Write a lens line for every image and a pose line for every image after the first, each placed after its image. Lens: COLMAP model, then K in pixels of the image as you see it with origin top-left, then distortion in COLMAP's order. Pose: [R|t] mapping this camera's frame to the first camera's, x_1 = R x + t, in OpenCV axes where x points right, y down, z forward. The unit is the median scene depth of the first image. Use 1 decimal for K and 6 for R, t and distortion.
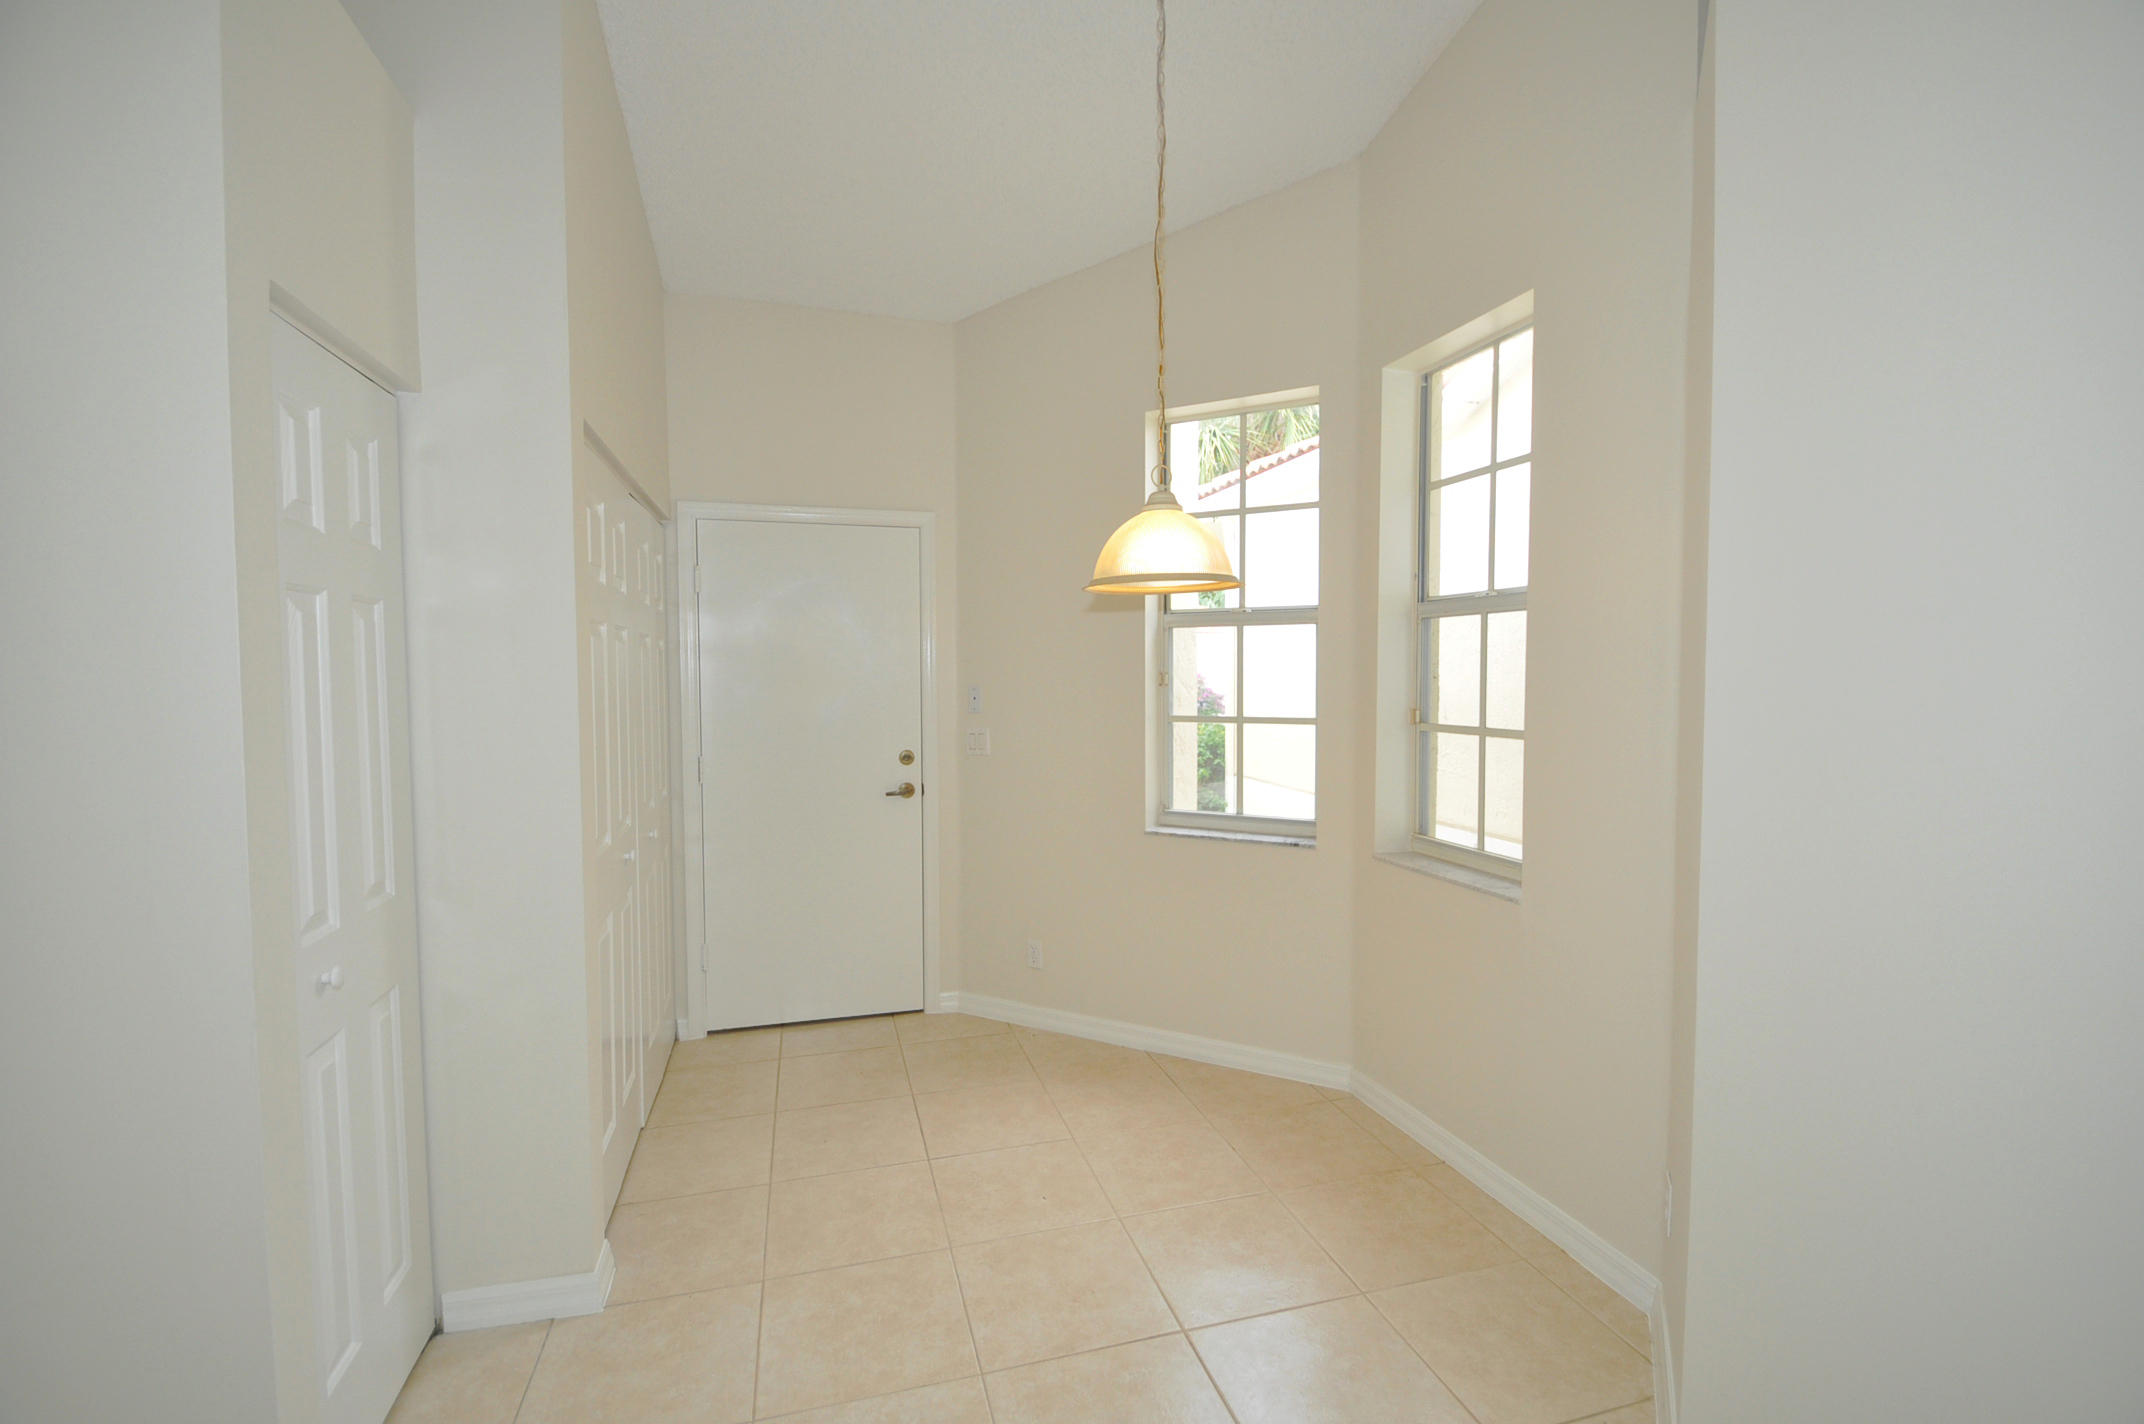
lens RADIAL K [[931.2, 0, 1073.5], [0, 931.2, 719.2], [0, 0, 1]] dist [-0.004161, -0.005003]
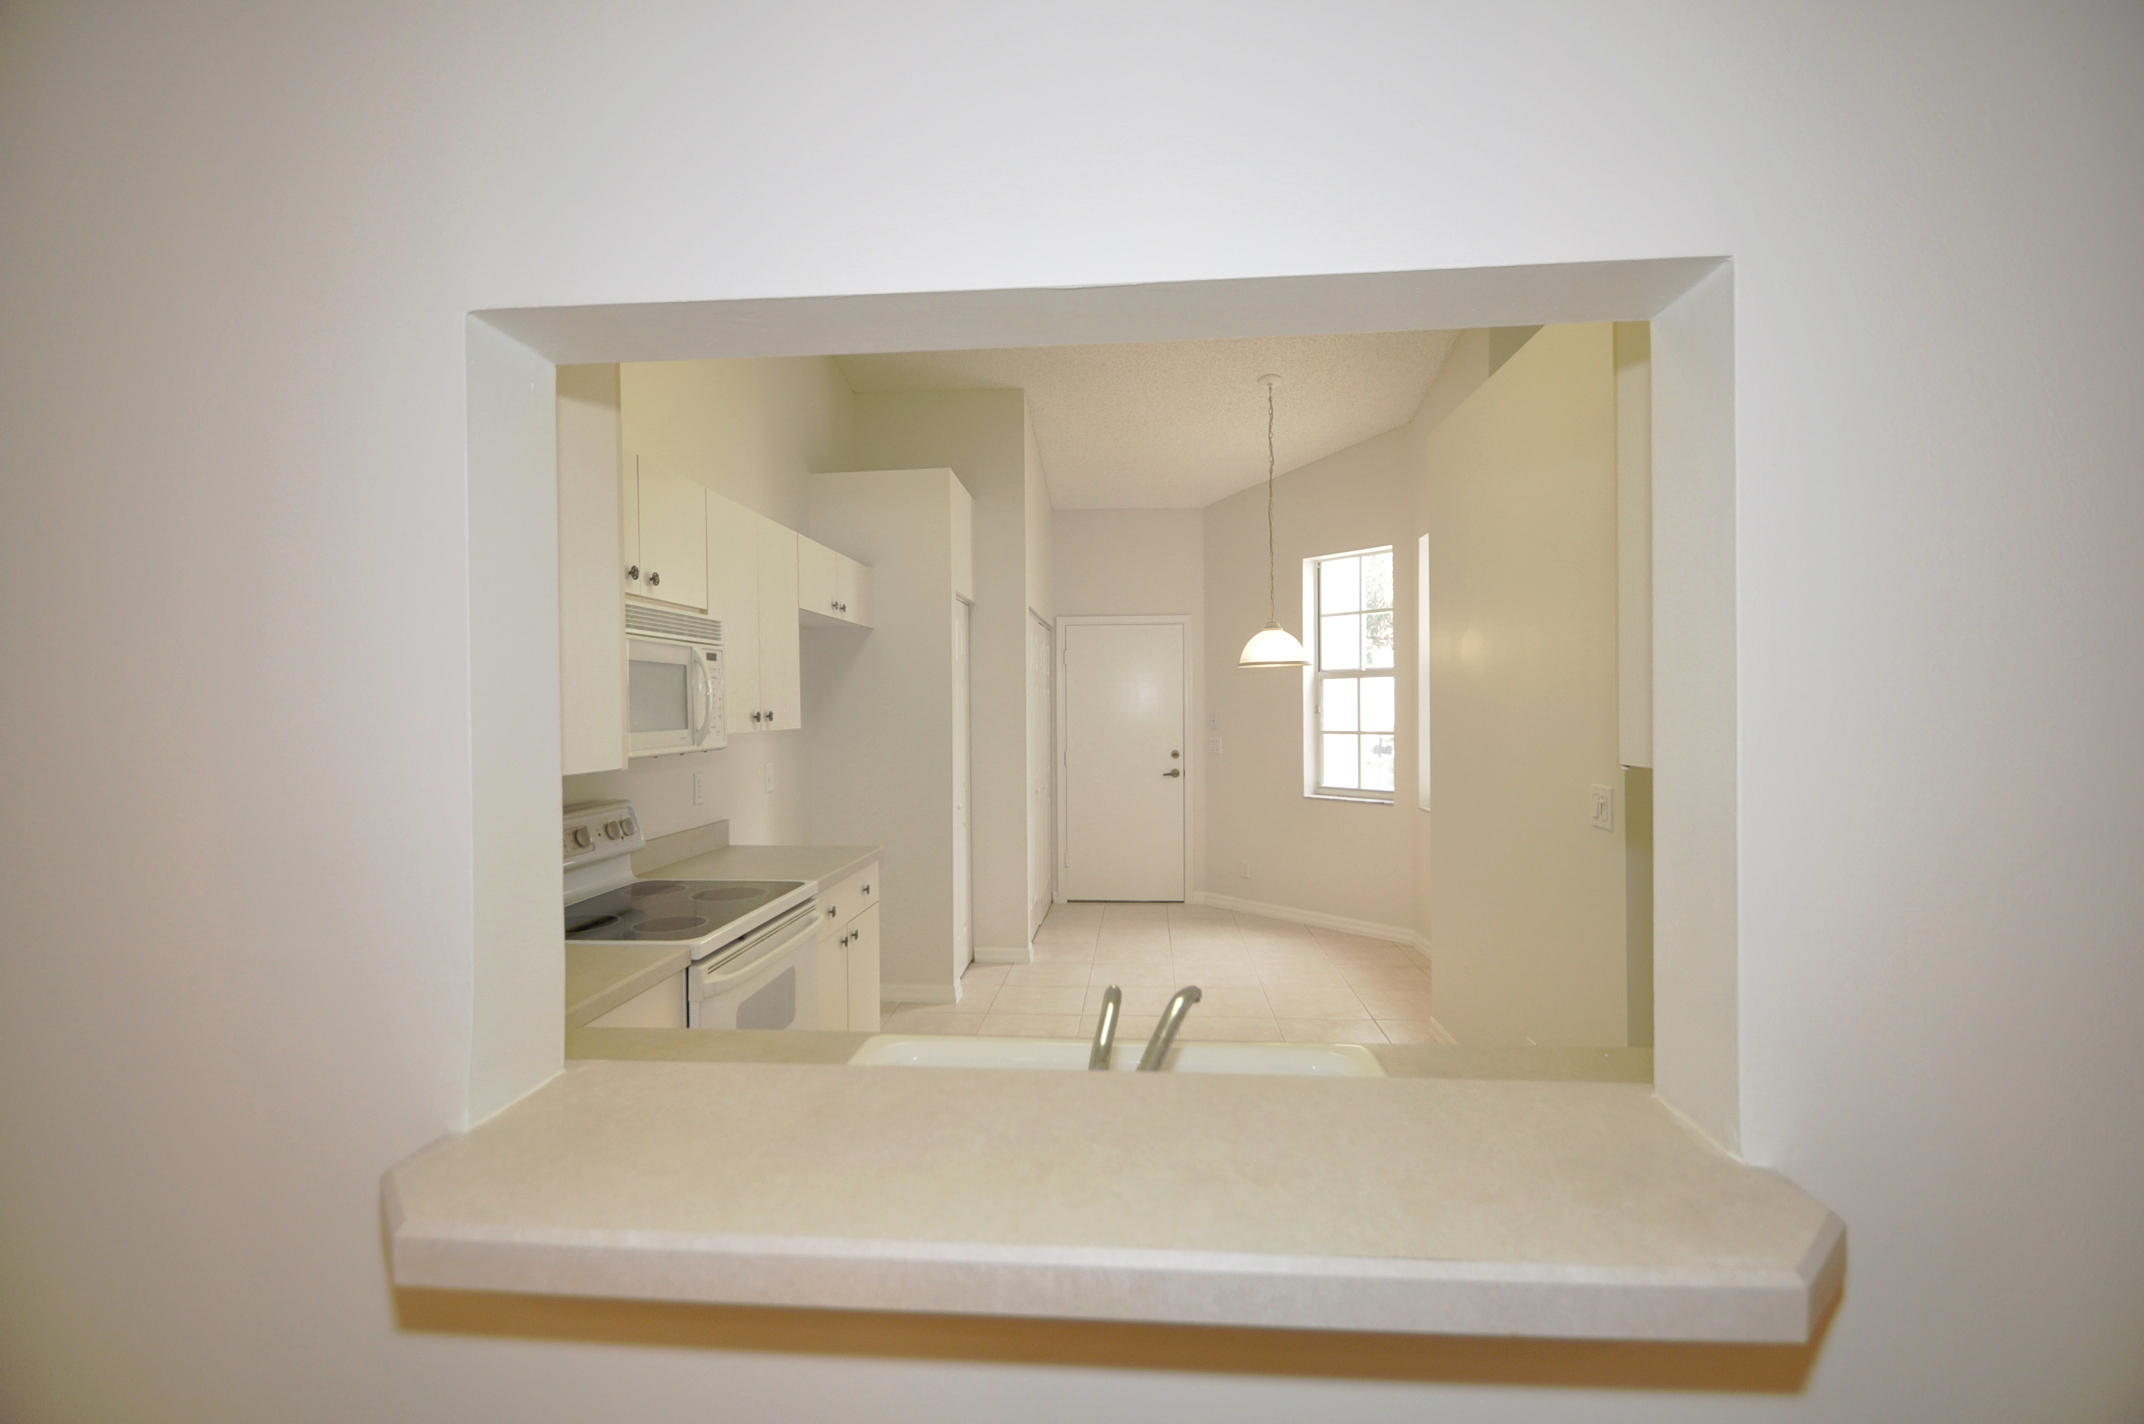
lens RADIAL K [[931.2, 0, 1059.4], [0, 931.2, 711.3], [0, 0, 1]] dist [-0.004161, -0.005003]
pose [[0.933156, -0.002178, -0.359464, 0.269070], [-0.014525, 0.998937, -0.043758, 0.042726], [0.359177, 0.046054, 0.932132, -0.778122]]
